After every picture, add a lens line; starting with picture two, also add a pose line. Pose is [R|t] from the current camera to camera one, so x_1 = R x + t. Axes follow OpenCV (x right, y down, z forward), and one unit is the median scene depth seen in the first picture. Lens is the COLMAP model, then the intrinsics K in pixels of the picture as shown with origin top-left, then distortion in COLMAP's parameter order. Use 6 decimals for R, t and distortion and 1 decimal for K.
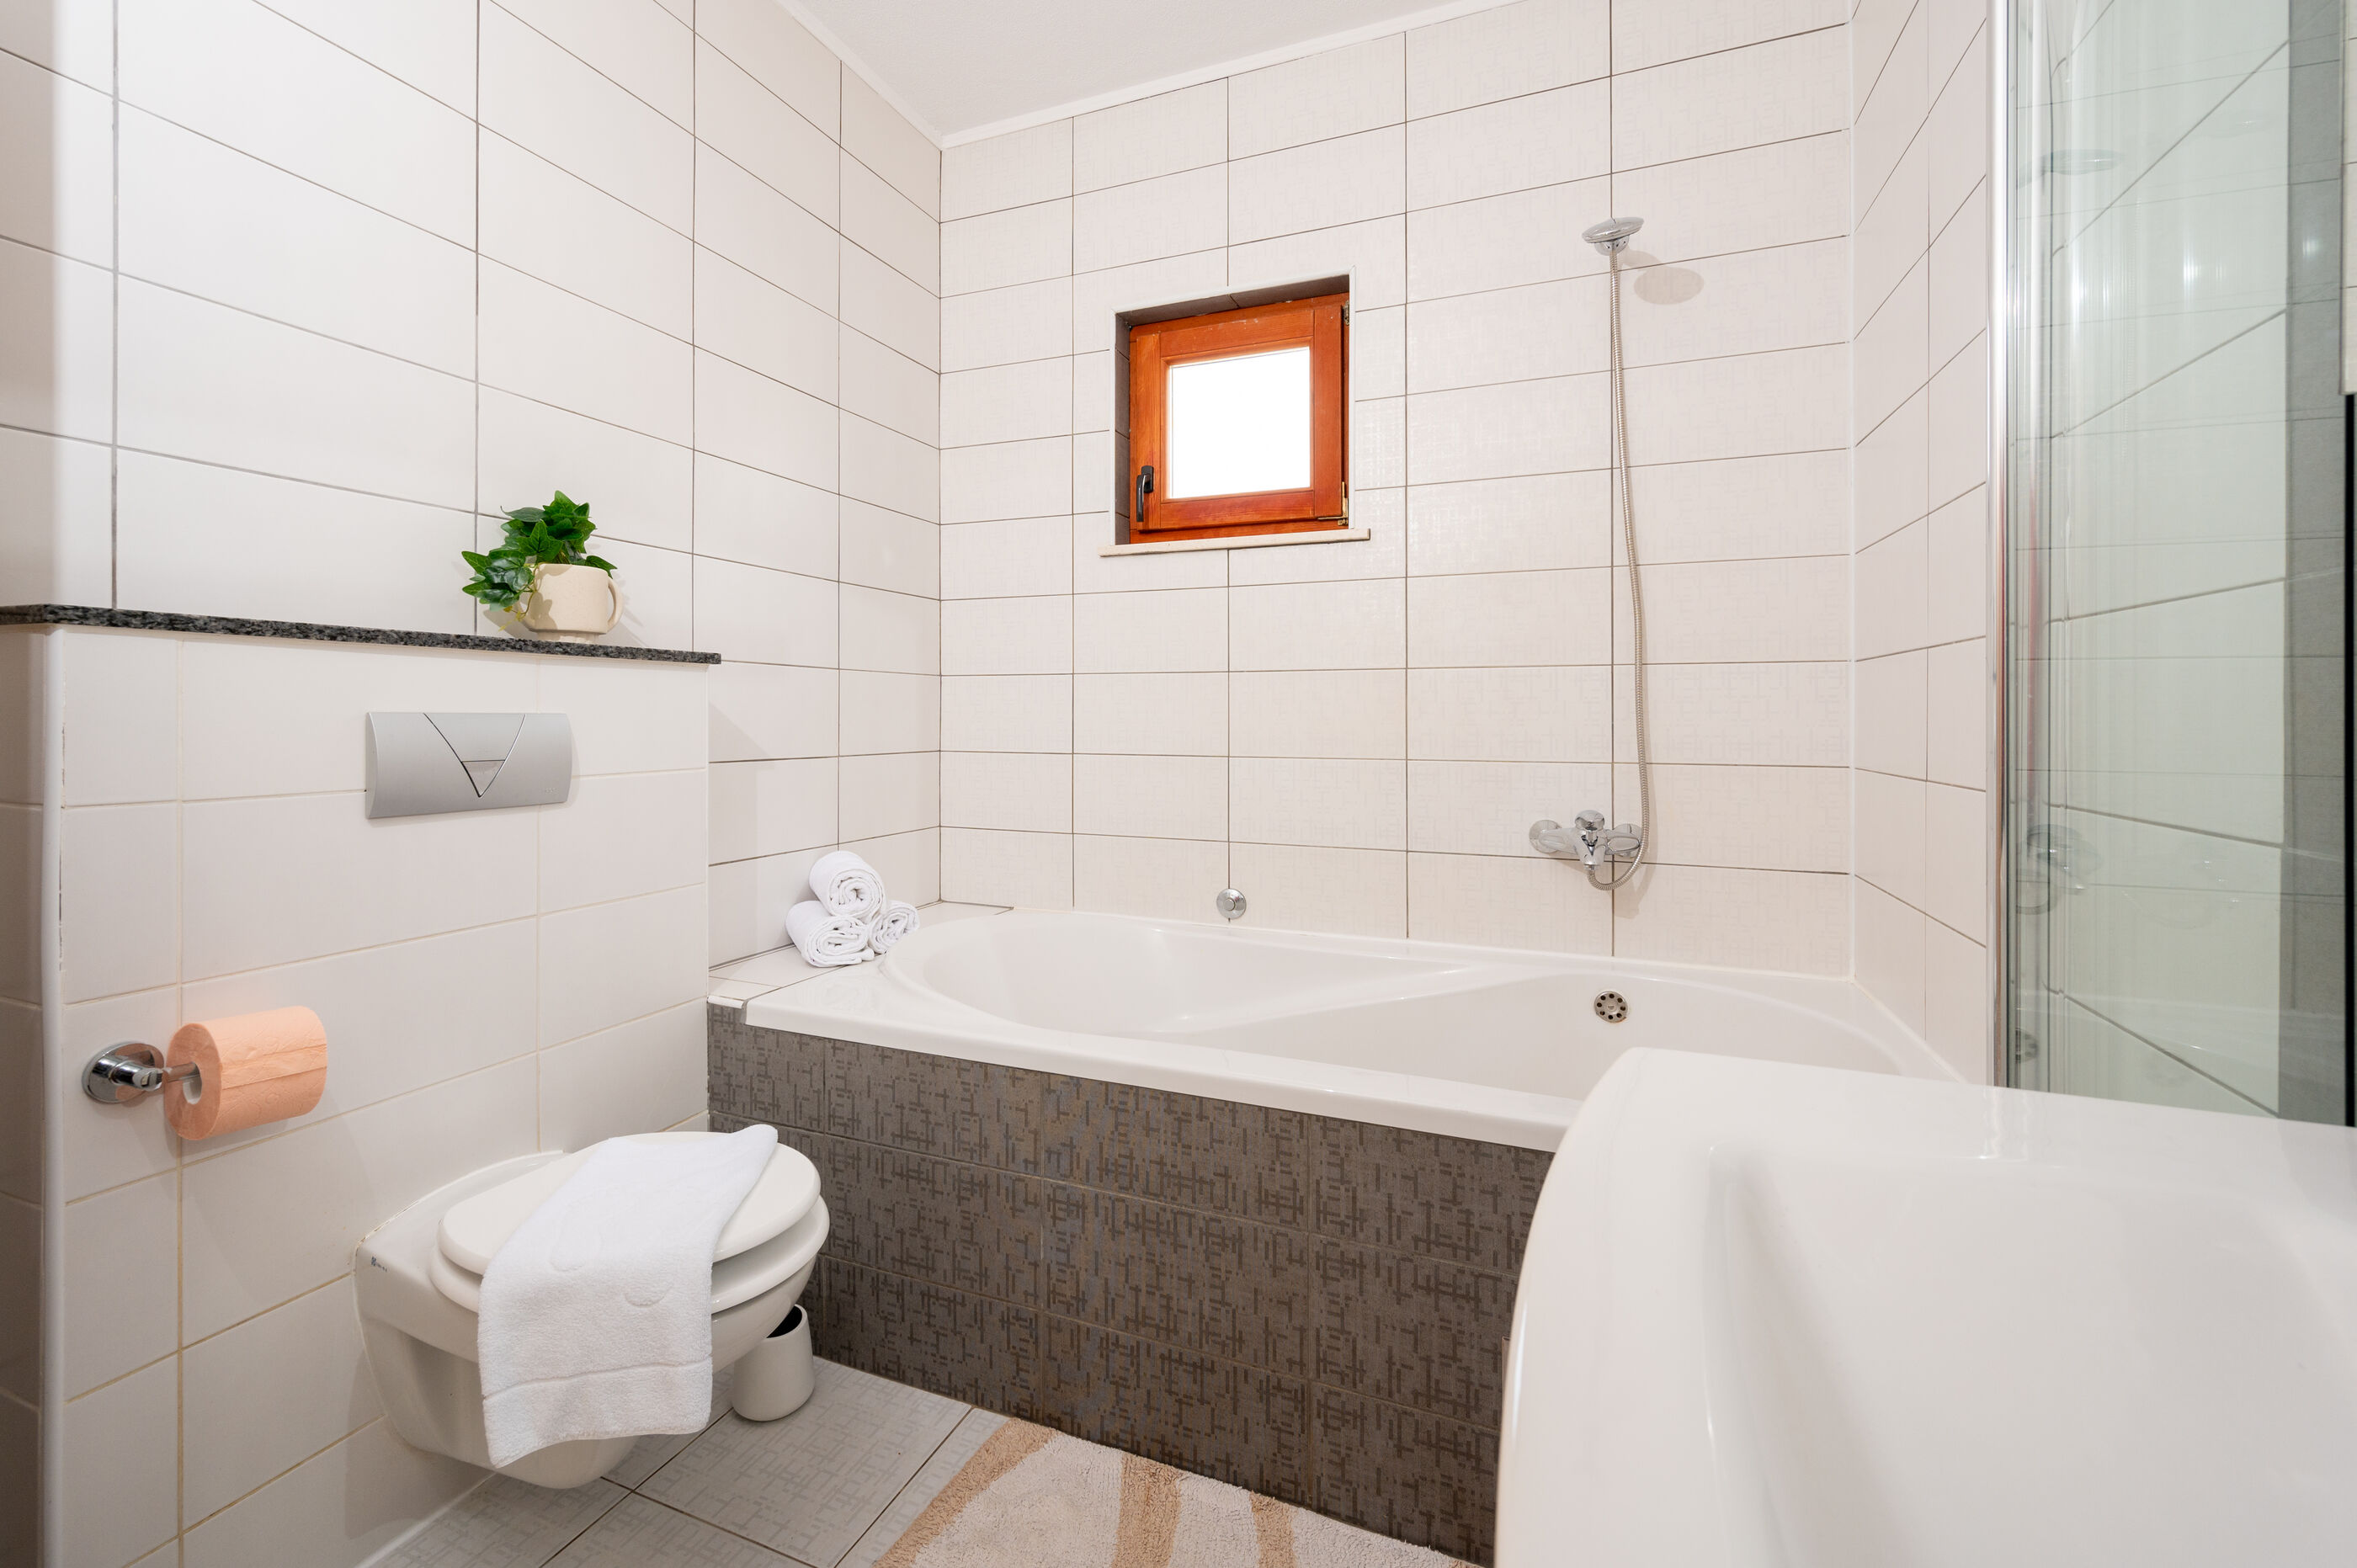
lens RADIAL K [[1003.6, 0, 1066.5], [0, 1003.6, 715.7], [0, 0, 1]] dist [-0.000510, -0.000050]
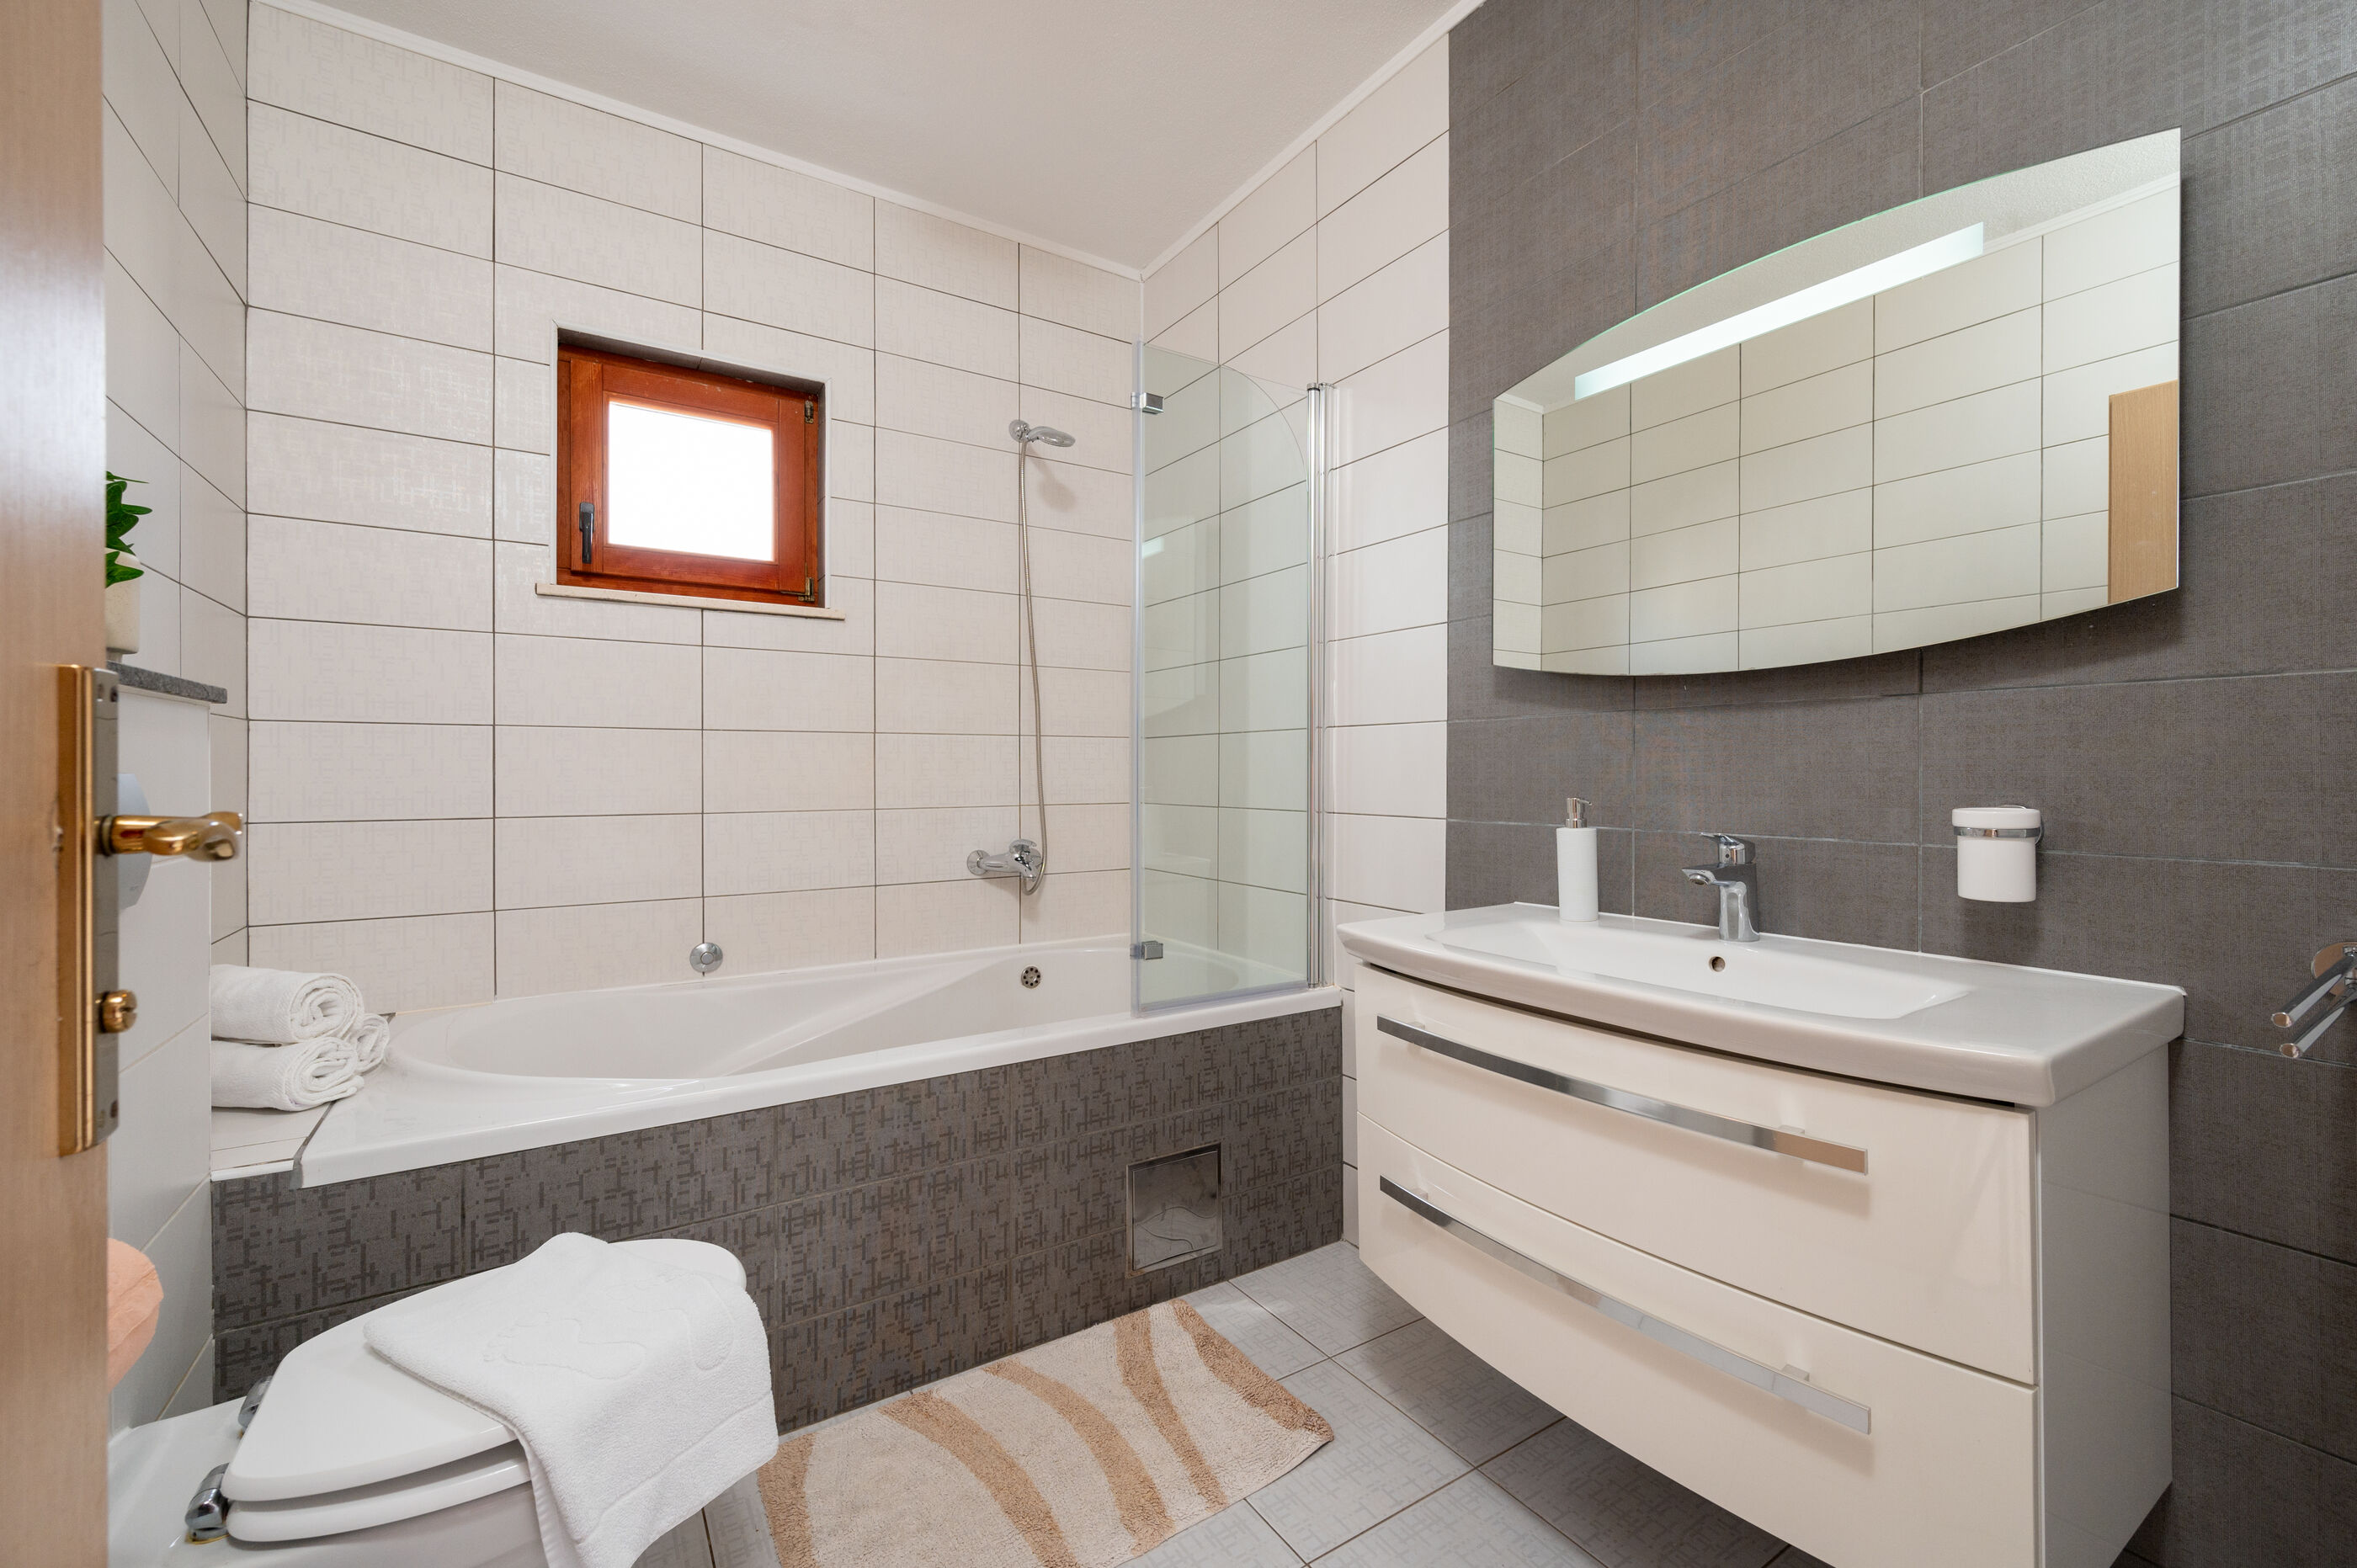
lens RADIAL K [[980.5, 0, 1229.9], [0, 980.5, 771.4], [0, 0, 1]] dist [0.000612, -0.000235]
pose [[0.536348, -0.003361, 0.843990, -0.652265], [0.002132, 0.999994, 0.002628, -0.004633], [-0.843994, 0.000390, 0.536353, 0.027365]]
